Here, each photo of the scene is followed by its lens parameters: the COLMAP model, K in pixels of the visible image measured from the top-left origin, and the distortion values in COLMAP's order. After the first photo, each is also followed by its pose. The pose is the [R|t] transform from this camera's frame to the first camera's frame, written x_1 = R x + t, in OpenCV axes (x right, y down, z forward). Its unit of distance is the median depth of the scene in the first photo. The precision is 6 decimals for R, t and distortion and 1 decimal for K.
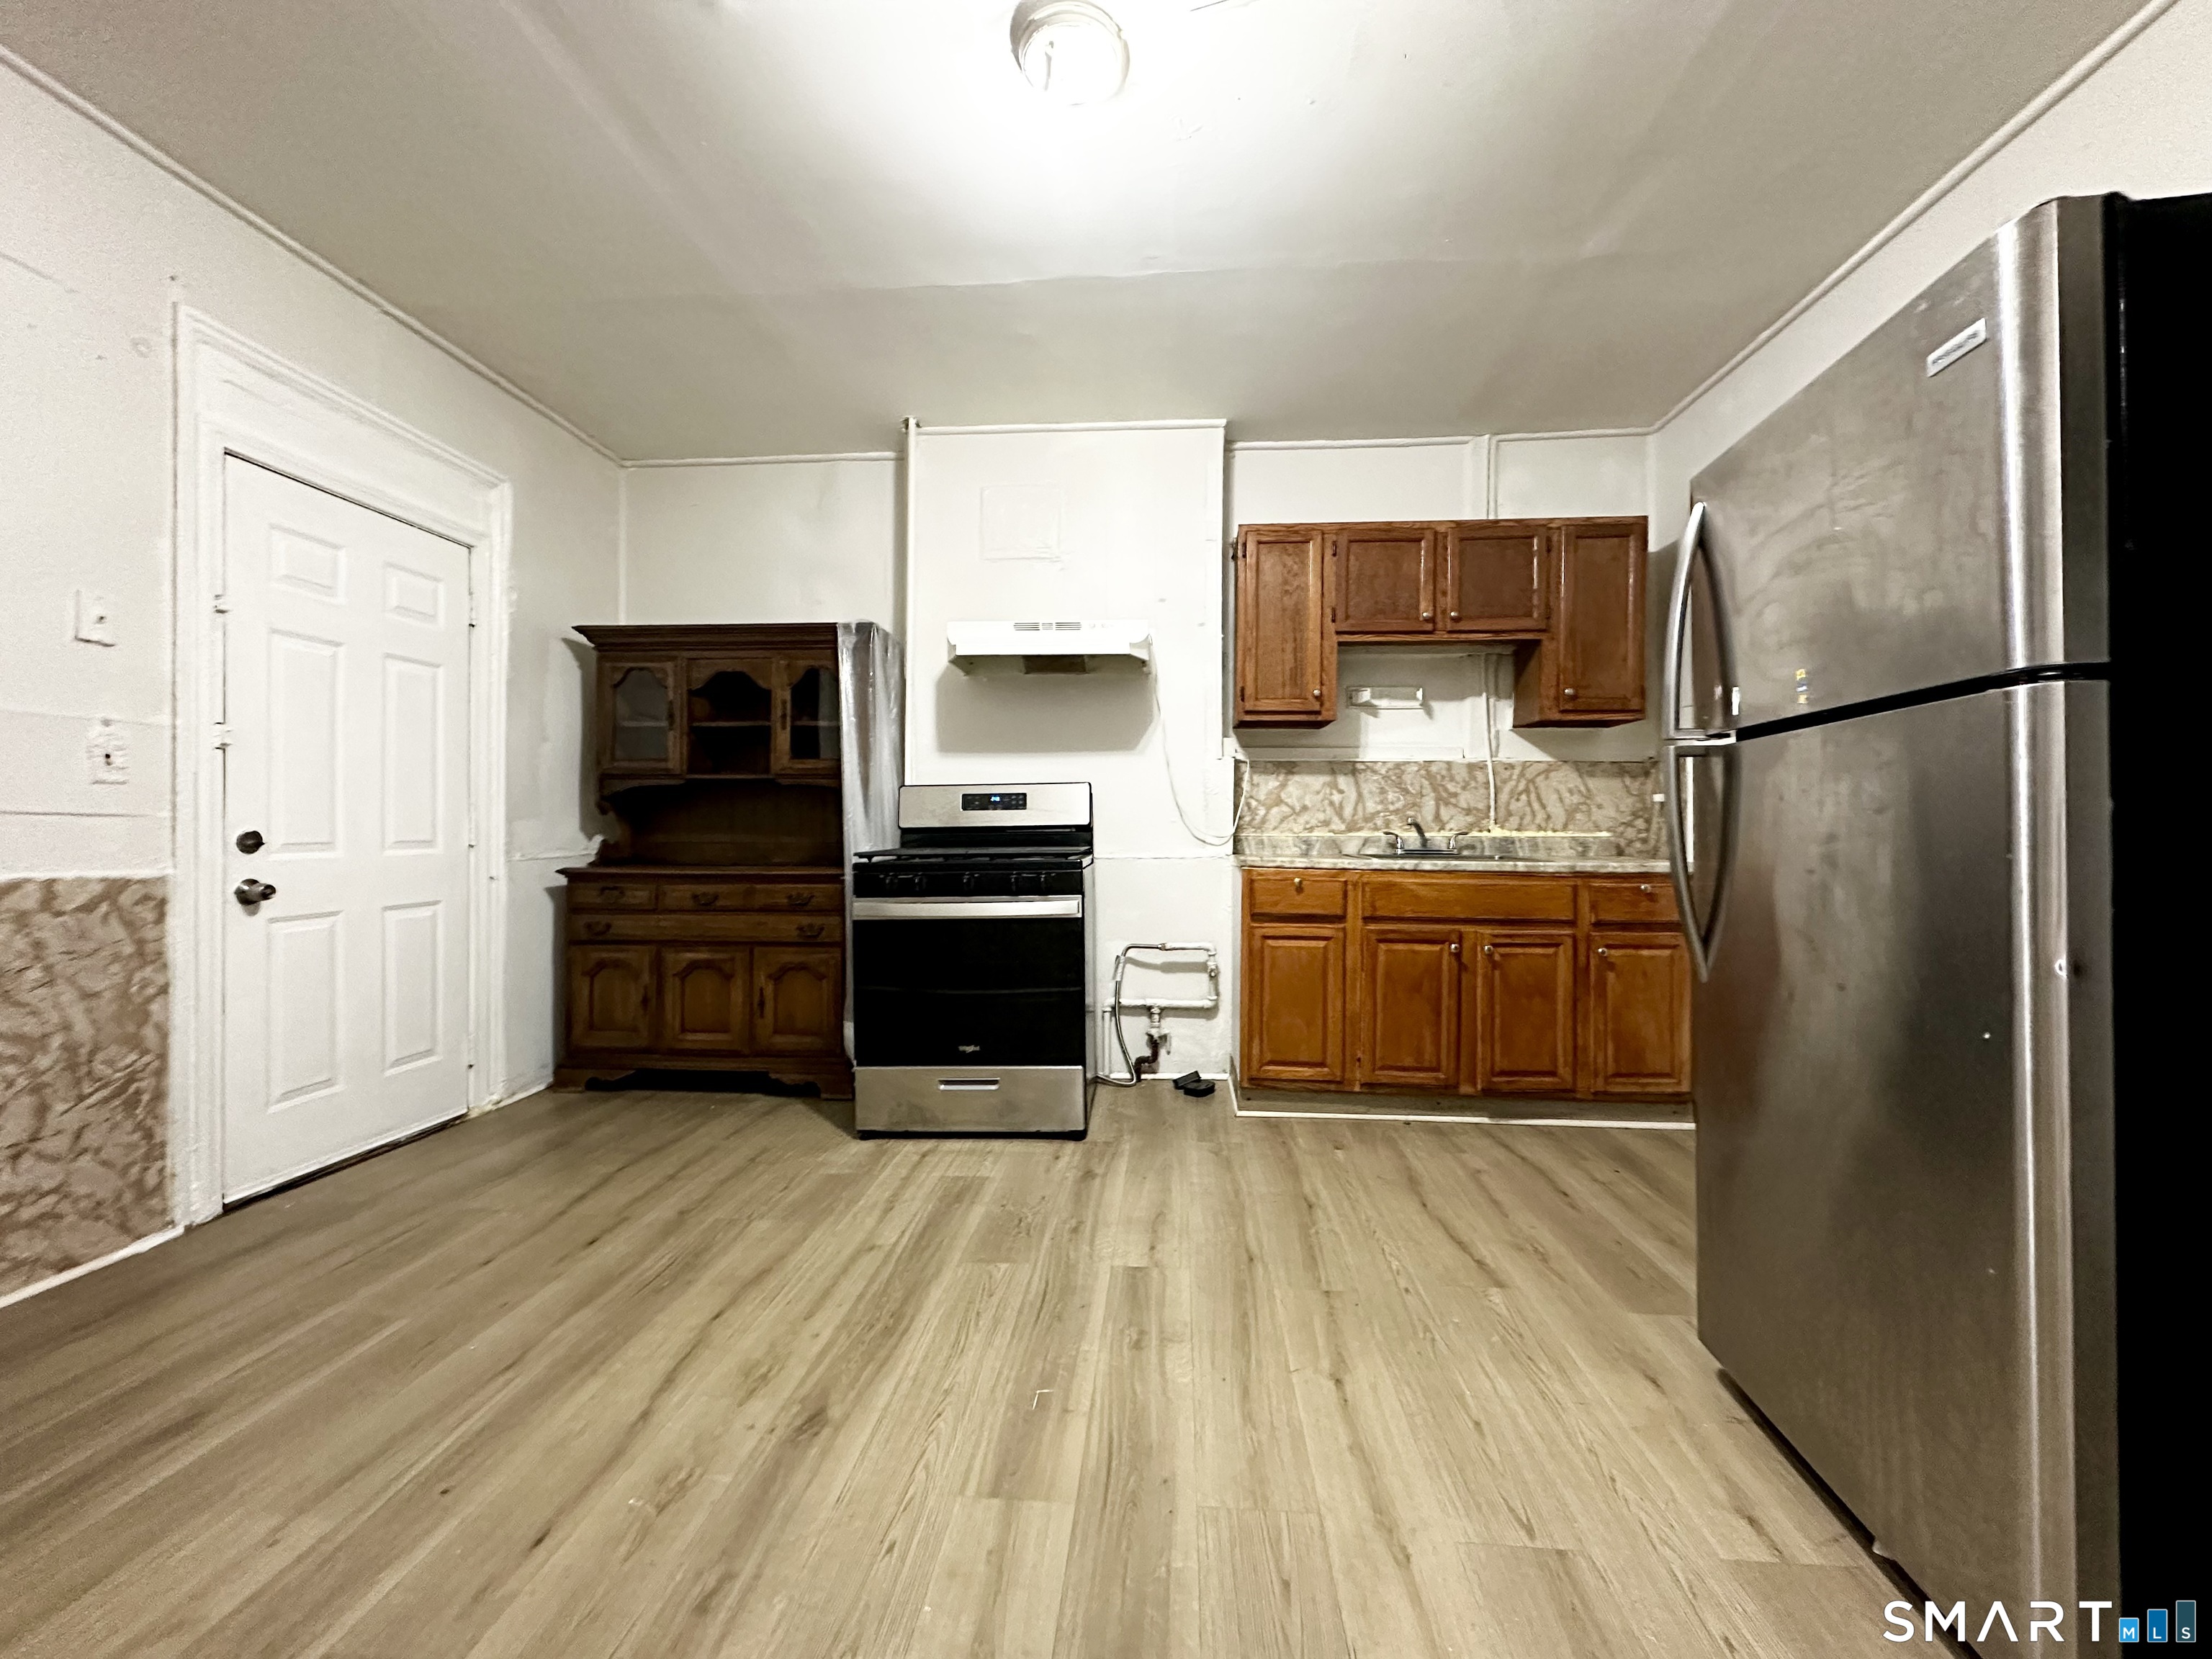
lens RADIAL K [[886.3, 0, 1108.4], [0, 886.3, 821.1], [0, 0, 1]] dist [-0.001855, 0.000041]
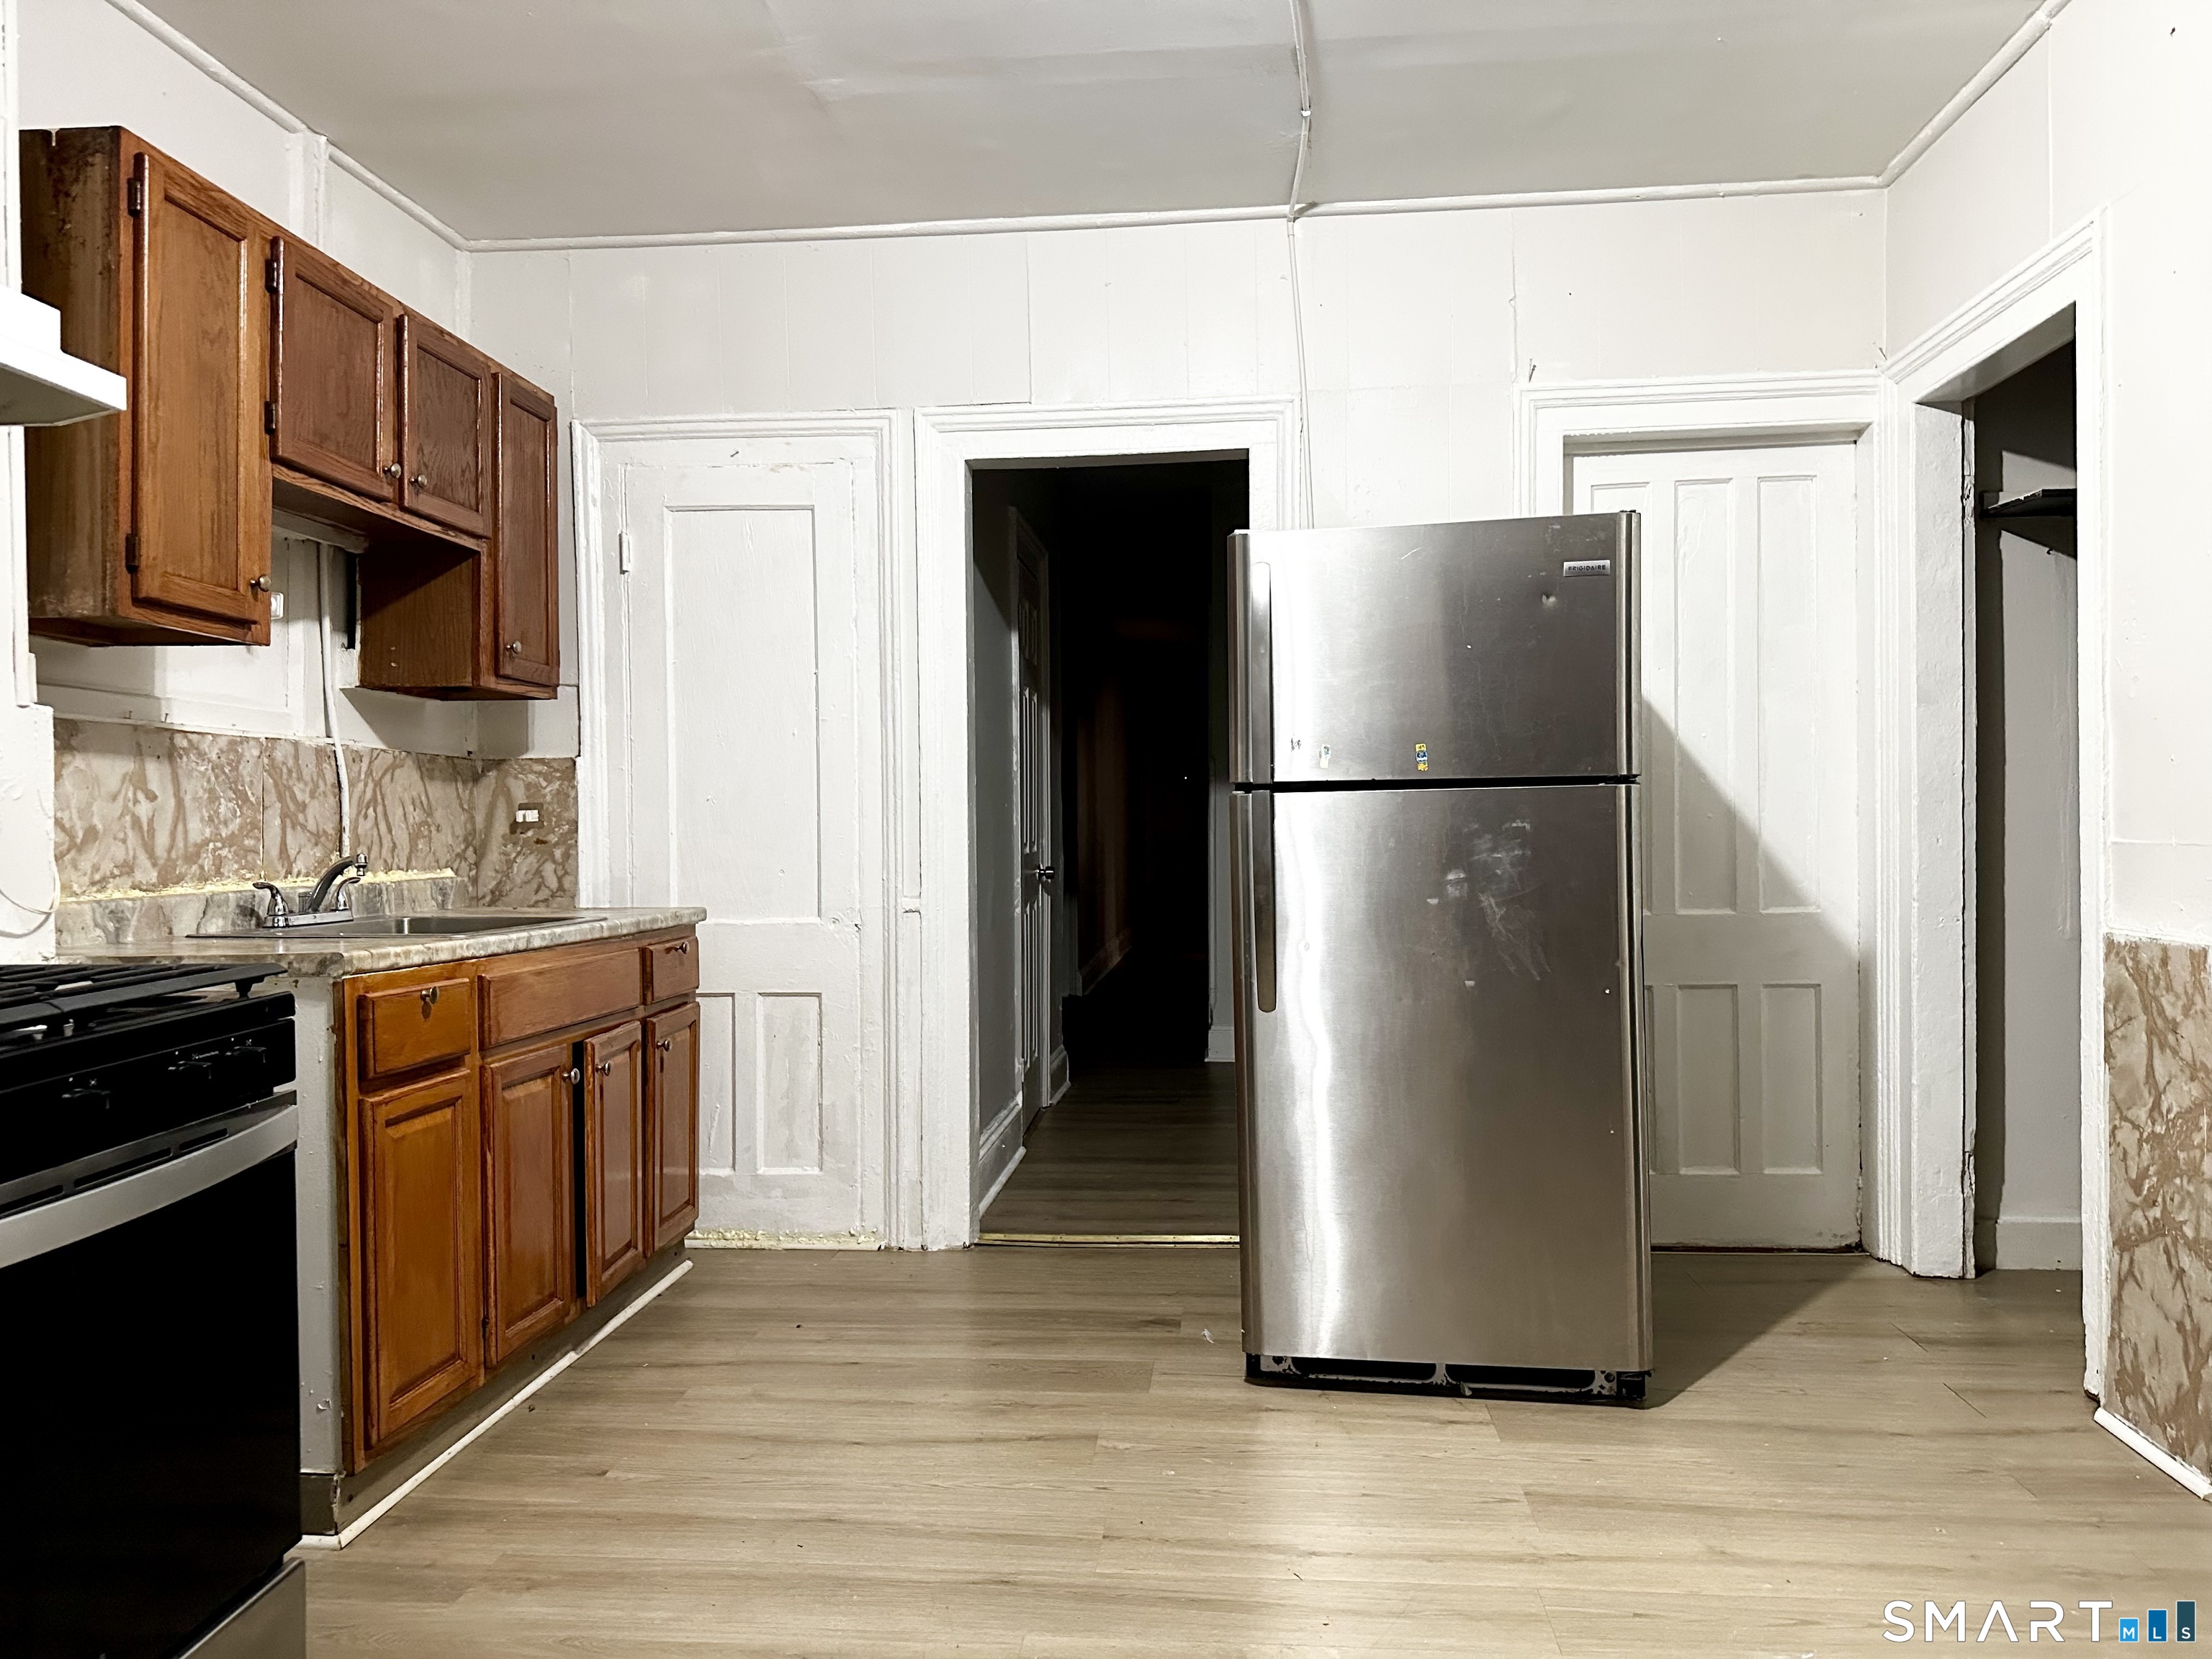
lens RADIAL K [[1563.7, 0, 1119.5], [0, 1563.7, 827.2], [0, 0, 1]] dist [0.075854, -0.106736]
pose [[0.001758, -0.002788, 0.999995, -0.573632], [-0.000249, 0.999996, 0.002788, -0.021838], [-0.999998, -0.000253, 0.001757, 0.557846]]
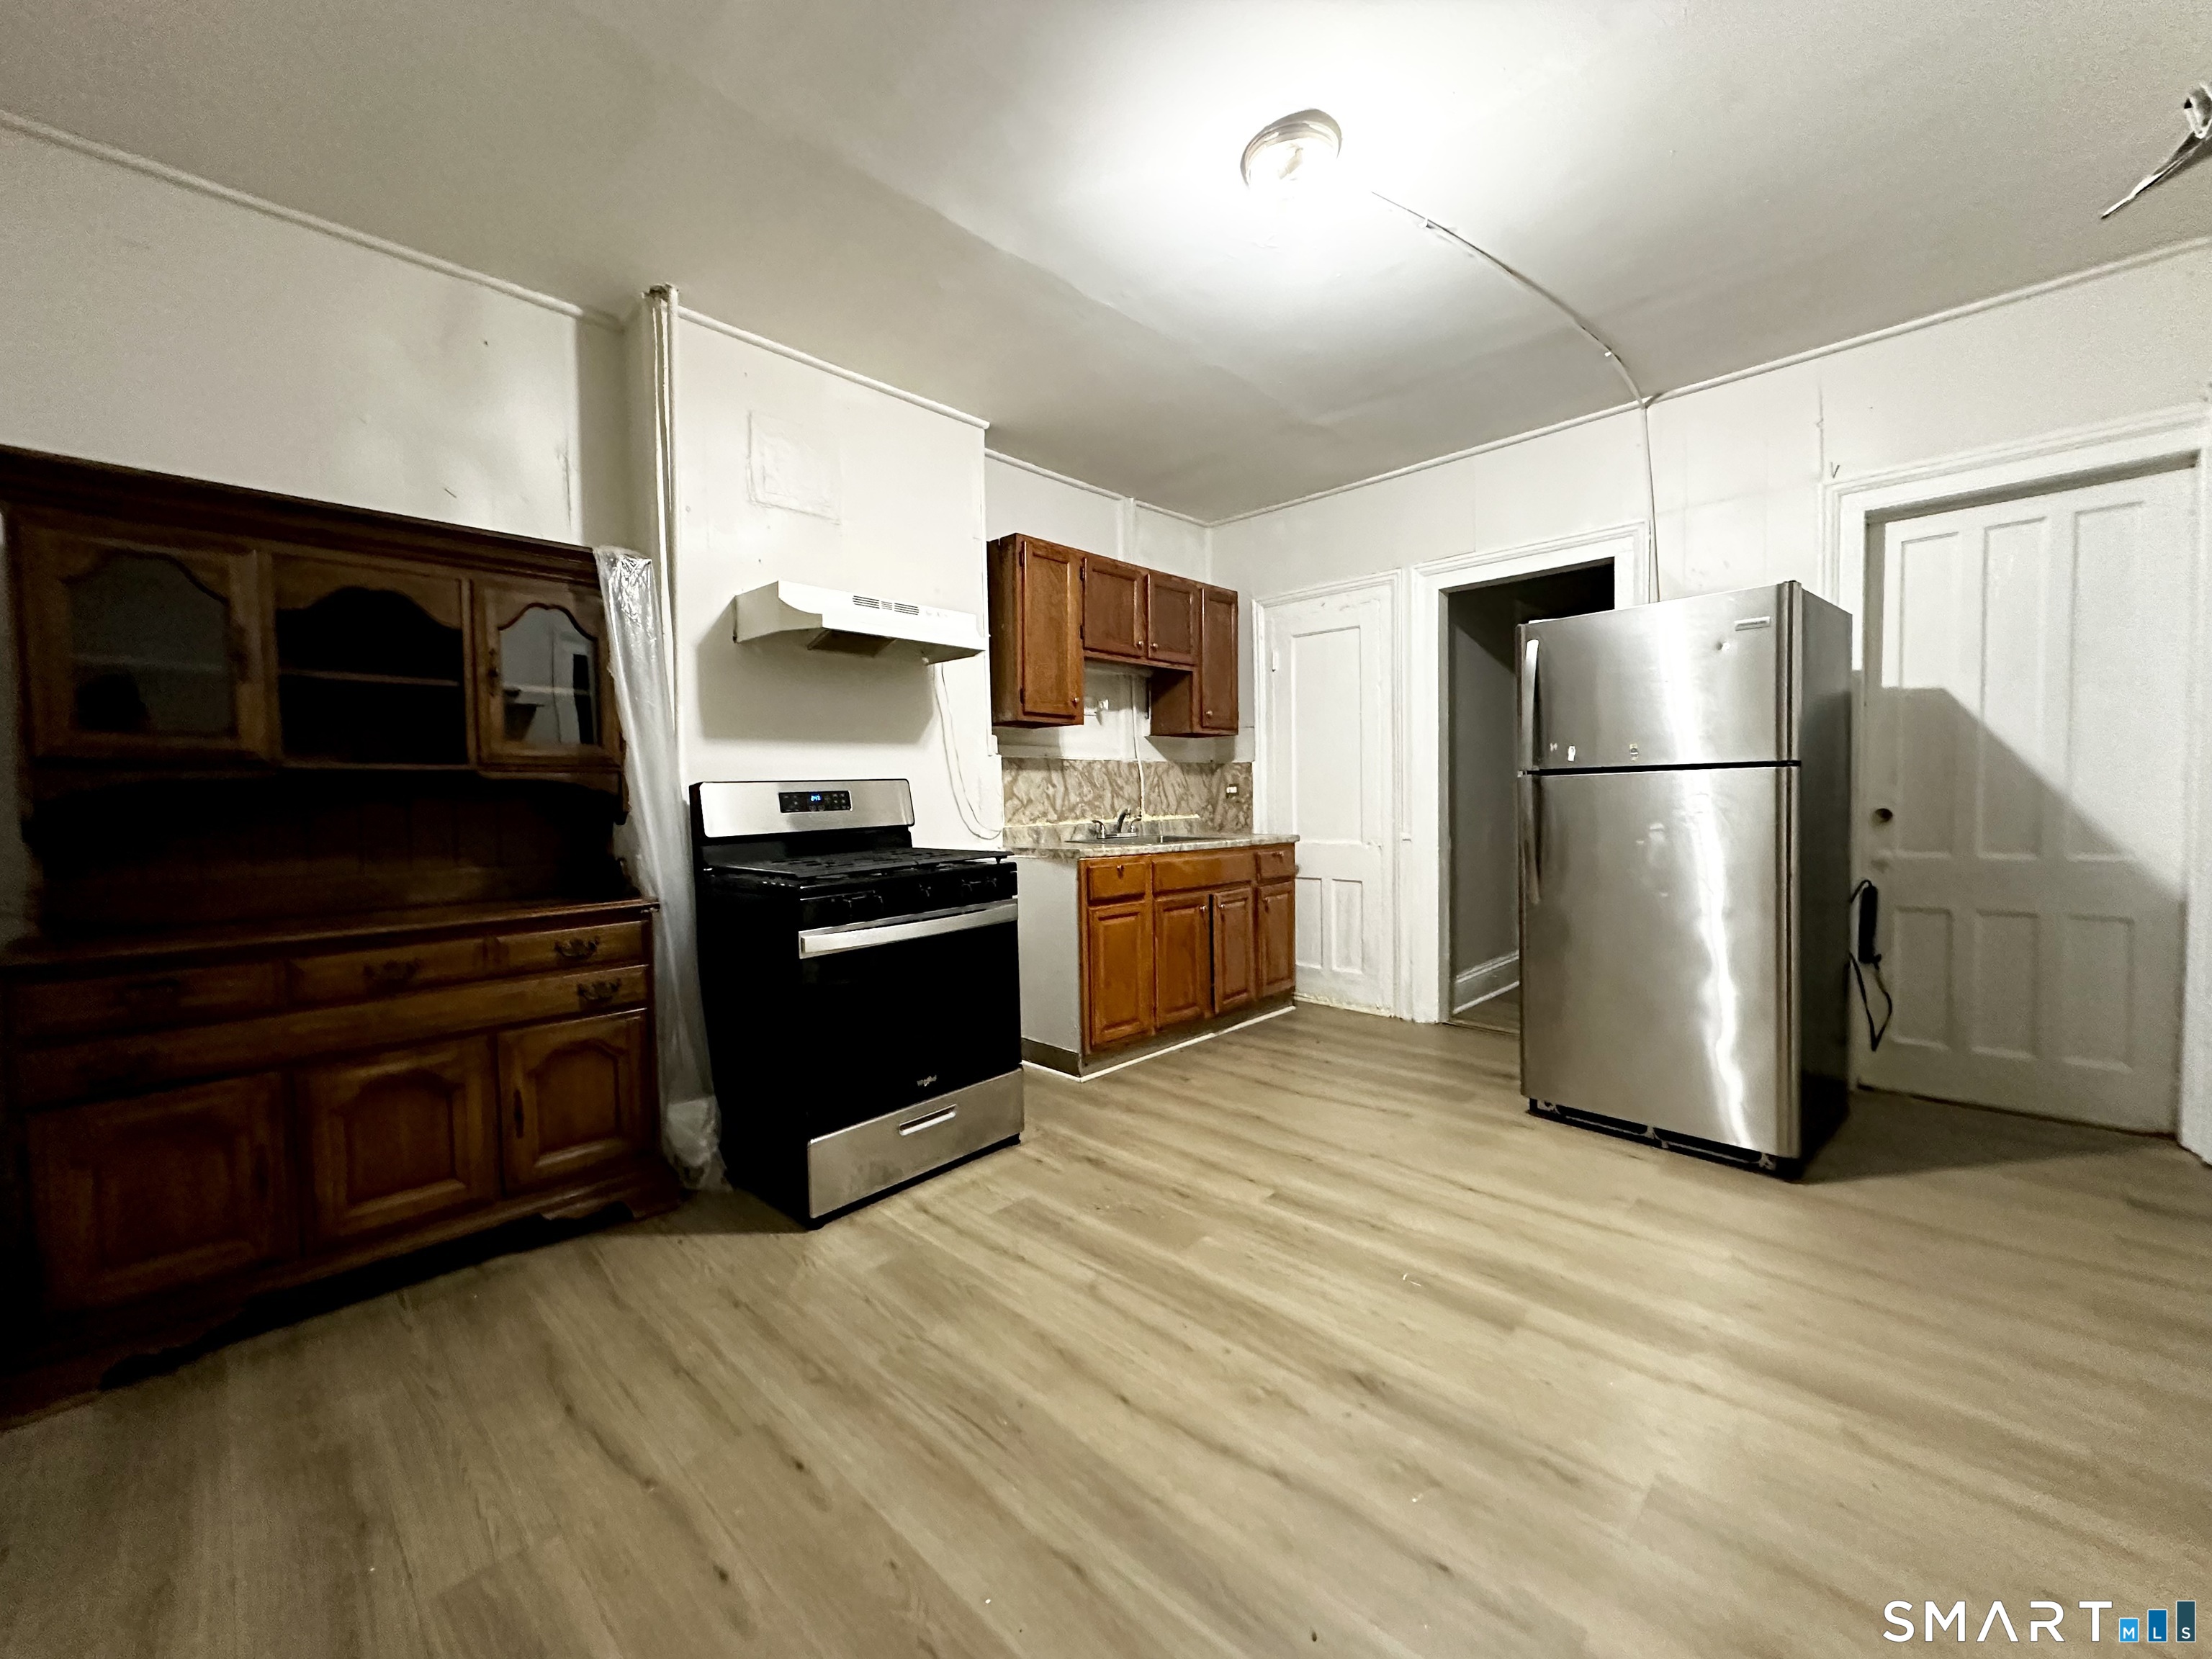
lens RADIAL K [[886.3, 0, 1108.4], [0, 886.3, 821.1], [0, 0, 1]] dist [-0.001855, 0.000041]
pose [[0.633945, -0.035694, 0.772554, -0.615292], [0.011387, 0.999257, 0.036824, -0.031504], [-0.773295, -0.014547, 0.633880, 0.249510]]
